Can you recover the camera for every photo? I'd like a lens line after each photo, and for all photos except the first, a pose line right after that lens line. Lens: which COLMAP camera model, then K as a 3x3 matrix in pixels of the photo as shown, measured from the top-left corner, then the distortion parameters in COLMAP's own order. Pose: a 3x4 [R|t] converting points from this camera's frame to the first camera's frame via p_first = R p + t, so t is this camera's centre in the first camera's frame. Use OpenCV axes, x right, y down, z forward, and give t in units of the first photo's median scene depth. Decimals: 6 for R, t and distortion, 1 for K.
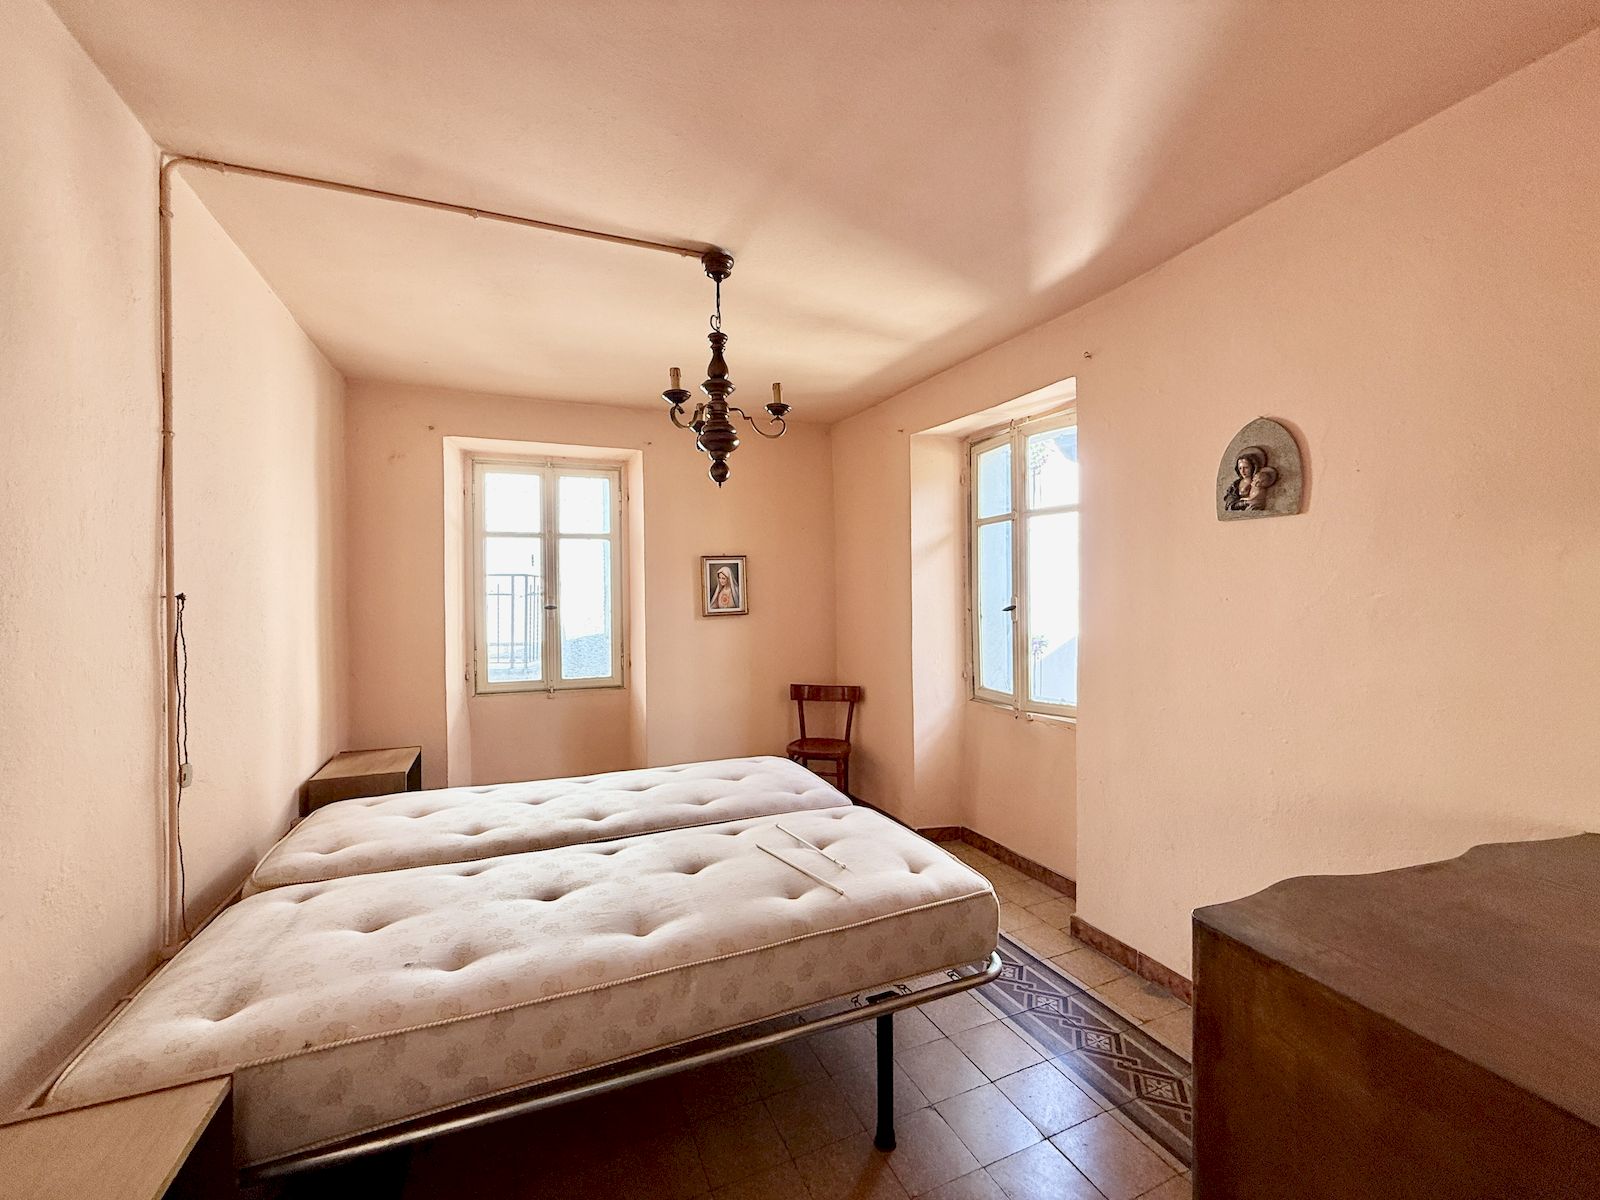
lens RADIAL K [[643.1, 0, 788.7], [0, 643.1, 588.9], [0, 0, 1]] dist [-0.000742, 0.000123]
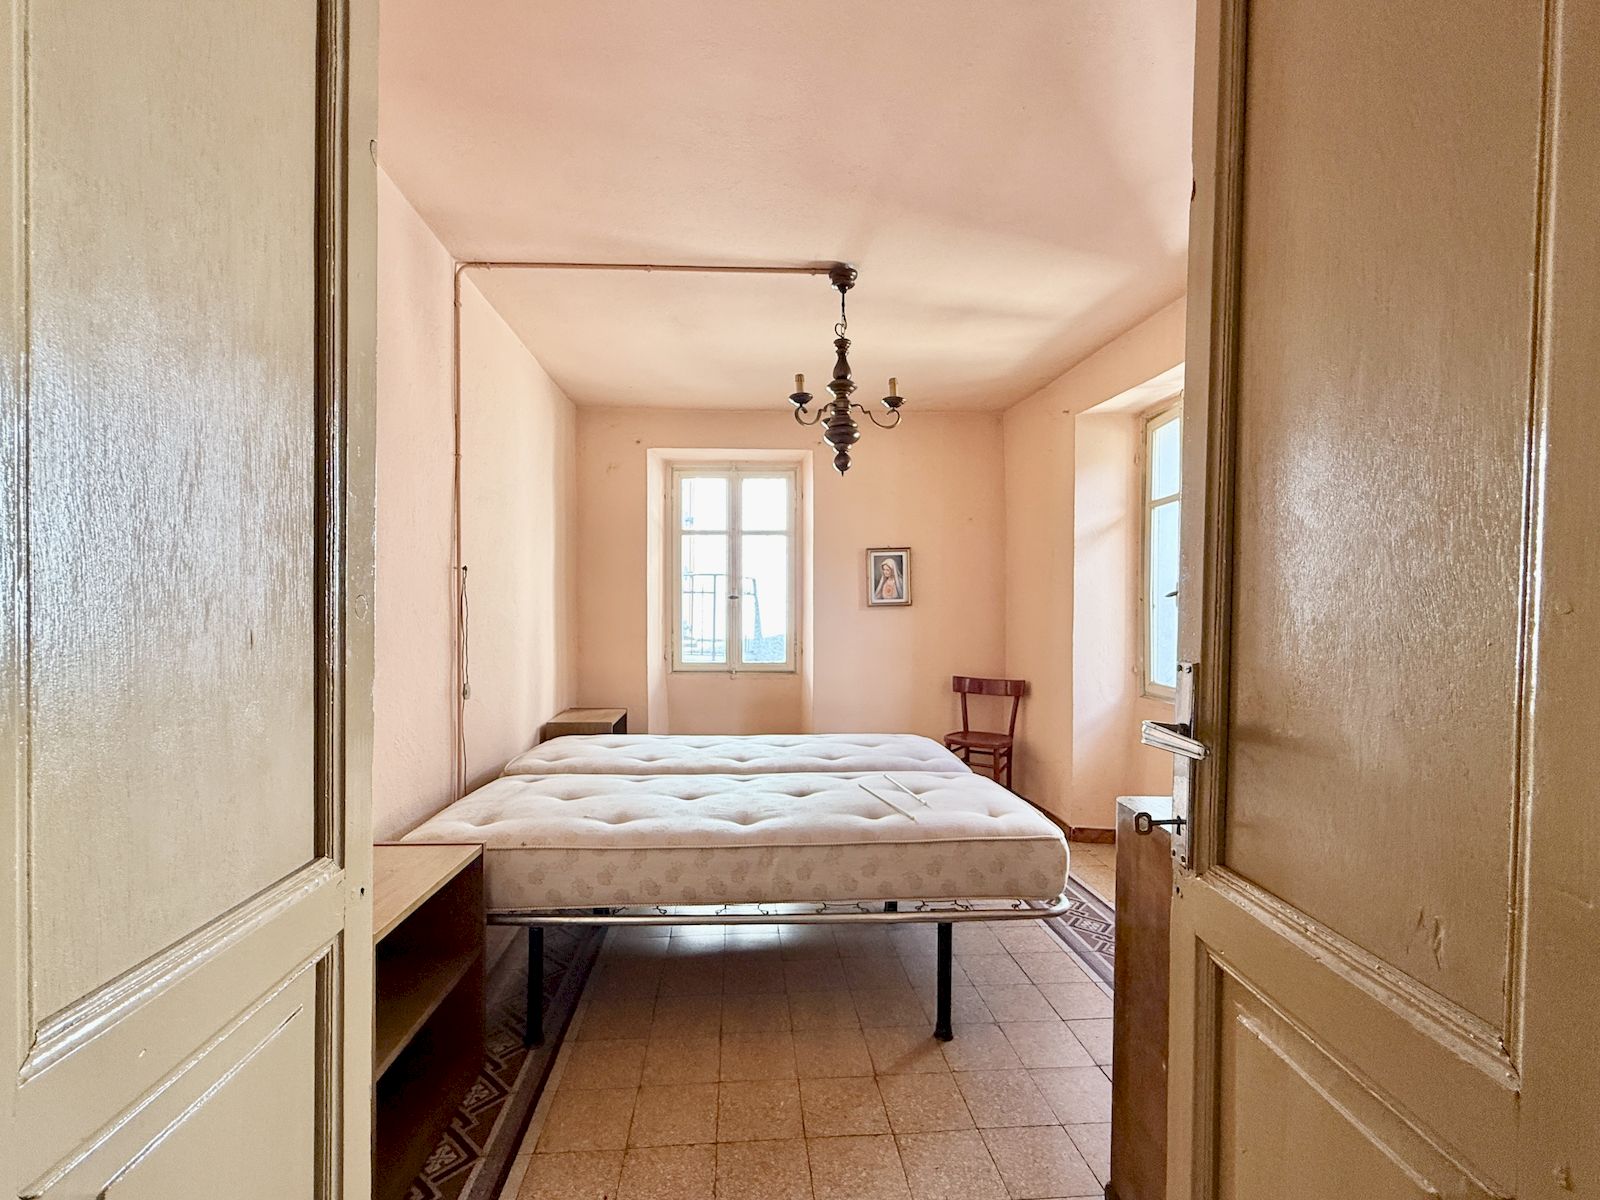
lens RADIAL K [[677.4, 0, 769.5], [0, 677.4, 604.9], [0, 0, 1]] dist [-0.000948, 0.000000]
pose [[0.940389, 0.014264, -0.339802, 0.180614], [-0.010653, 0.999865, 0.012492, 0.056187], [0.339935, -0.008128, 0.940414, -0.166522]]
